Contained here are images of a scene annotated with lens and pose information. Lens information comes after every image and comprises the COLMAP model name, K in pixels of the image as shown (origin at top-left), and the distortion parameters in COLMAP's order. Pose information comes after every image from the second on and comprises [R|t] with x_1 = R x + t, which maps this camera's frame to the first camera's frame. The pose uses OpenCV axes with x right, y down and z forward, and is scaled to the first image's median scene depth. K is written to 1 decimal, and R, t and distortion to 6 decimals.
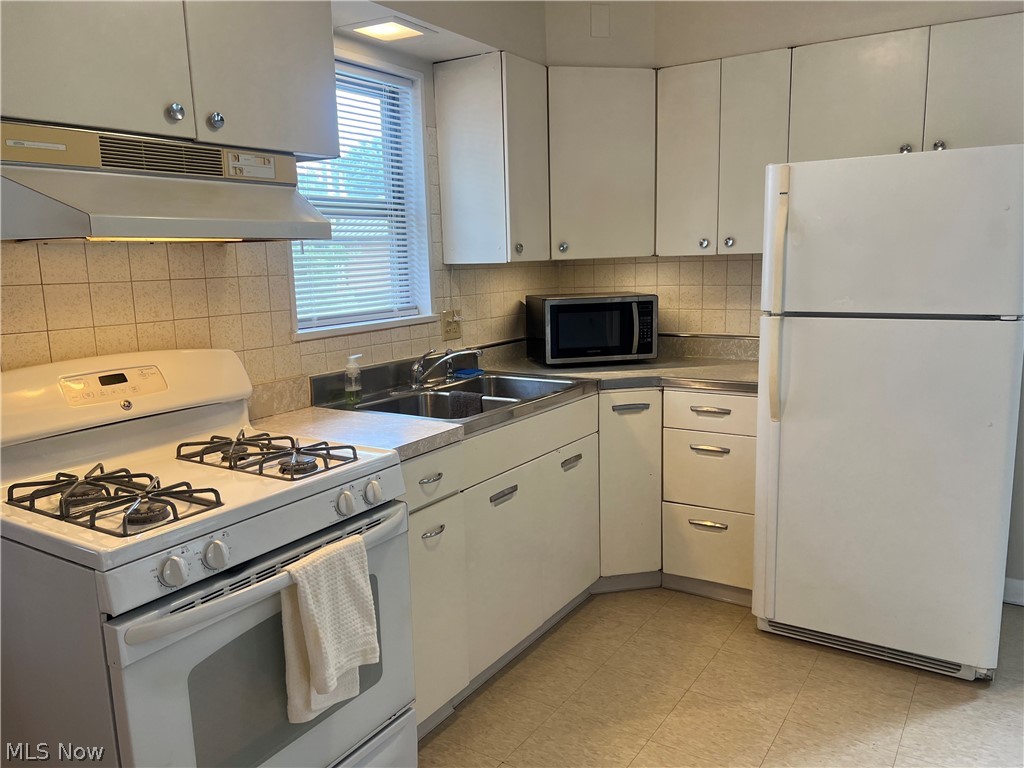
lens RADIAL K [[753.6, 0, 512.0], [0, 753.6, 384.0], [0, 0, 1]] dist [0.062842, -0.076779]
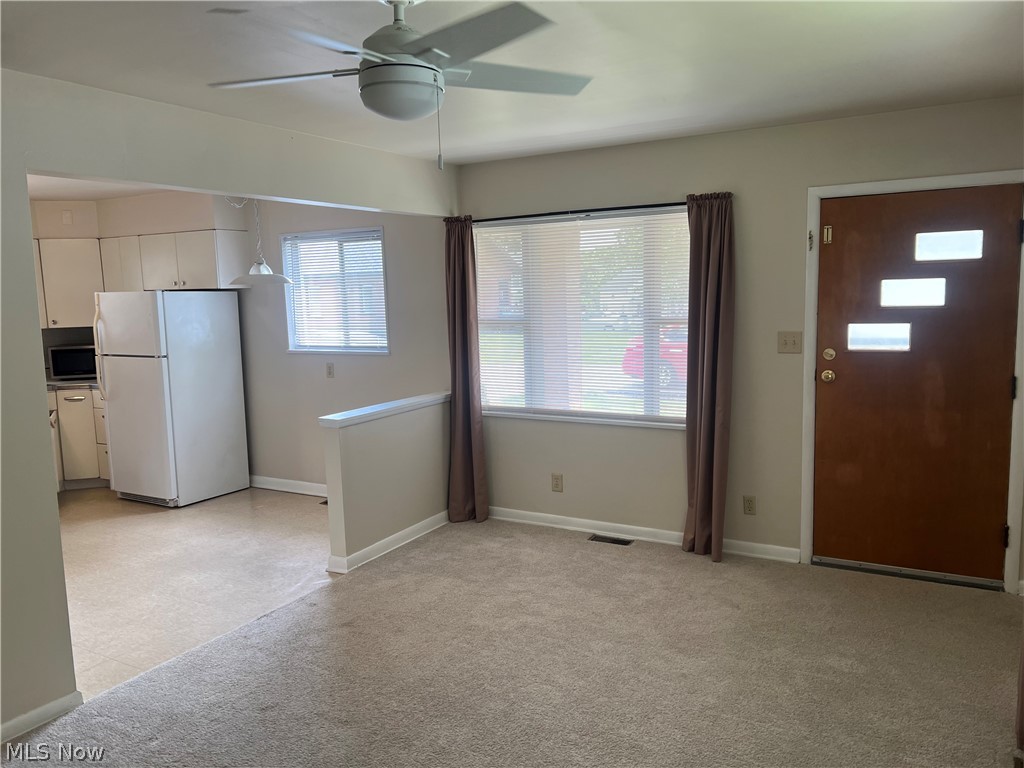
lens RADIAL K [[737.7, 0, 512.0], [0, 737.7, 384.0], [0, 0, 1]] dist [0.002671, 0.002677]
pose [[0.997220, -0.006963, 0.074192, 1.228994], [0.010134, 0.999047, -0.042450, 0.090812], [-0.073826, 0.043084, 0.996340, -1.157143]]
